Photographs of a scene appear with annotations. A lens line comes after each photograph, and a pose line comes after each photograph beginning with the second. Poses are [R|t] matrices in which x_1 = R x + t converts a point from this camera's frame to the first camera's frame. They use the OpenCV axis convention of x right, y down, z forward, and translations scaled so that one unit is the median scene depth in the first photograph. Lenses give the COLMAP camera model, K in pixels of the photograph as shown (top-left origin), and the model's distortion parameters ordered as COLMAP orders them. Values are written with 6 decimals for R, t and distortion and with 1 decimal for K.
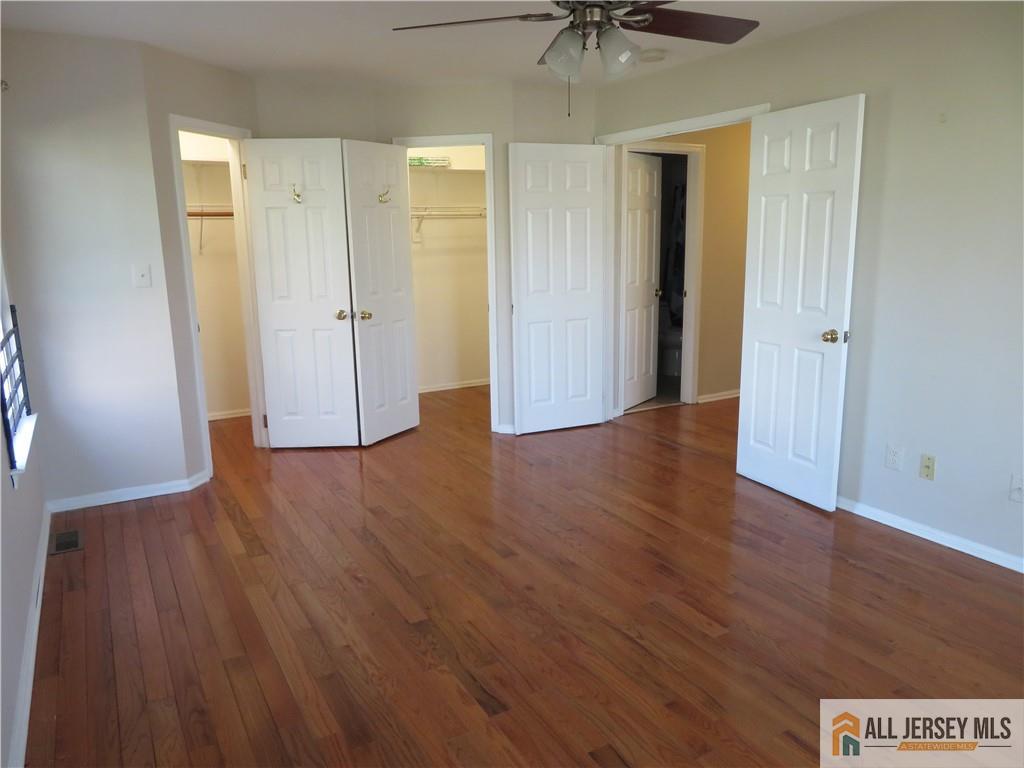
lens RADIAL K [[733.8, 0, 512.0], [0, 733.8, 384.0], [0, 0, 1]] dist [-0.000468, -0.005043]
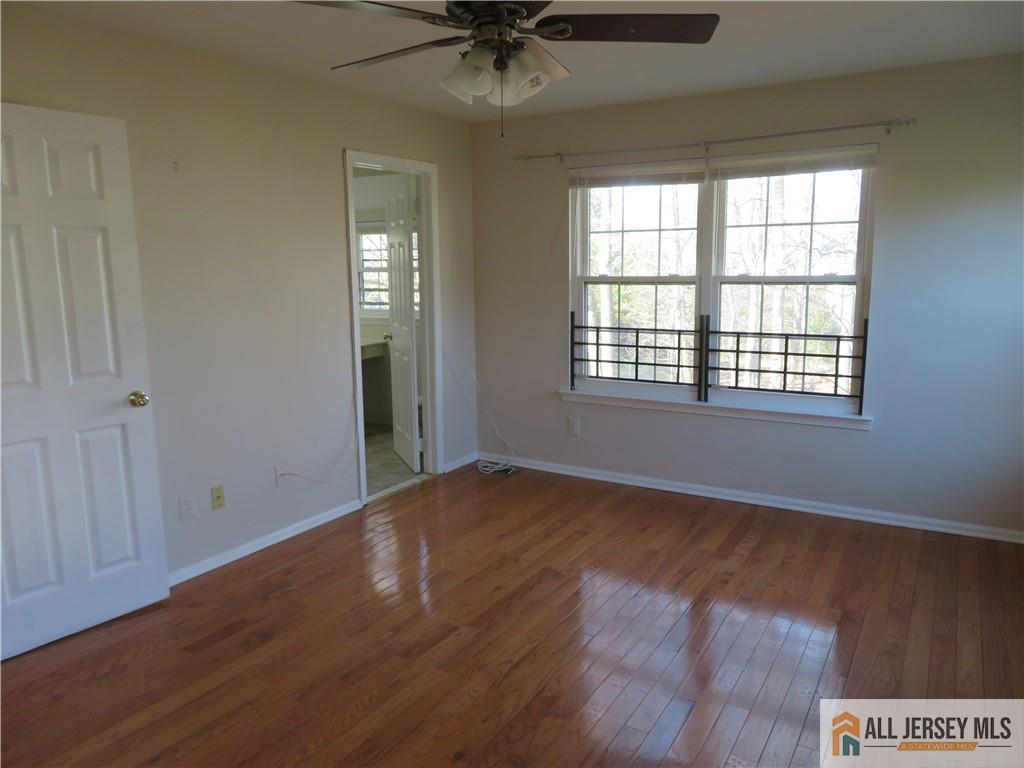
lens RADIAL K [[733.8, 0, 512.0], [0, 733.8, 384.0], [0, 0, 1]] dist [-0.000468, -0.005043]
pose [[-0.475009, -0.122132, 0.871464, -0.523206], [0.201266, 0.948993, 0.242702, -0.209306], [-0.856655, 0.290682, -0.426199, 1.033073]]
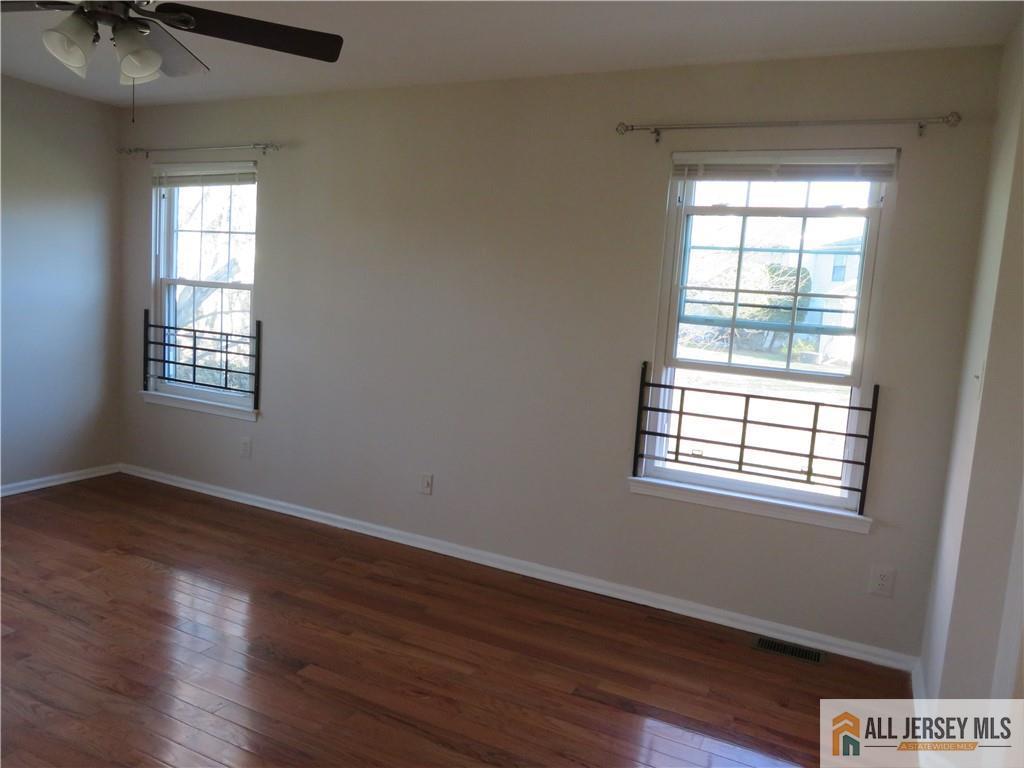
lens RADIAL K [[733.8, 0, 512.0], [0, 733.8, 384.0], [0, 0, 1]] dist [-0.000468, -0.005043]
pose [[-0.834889, 0.020804, -0.550026, 0.134670], [-0.168336, 0.941754, 0.291139, -0.285557], [0.524046, 0.335658, -0.782758, 1.448024]]
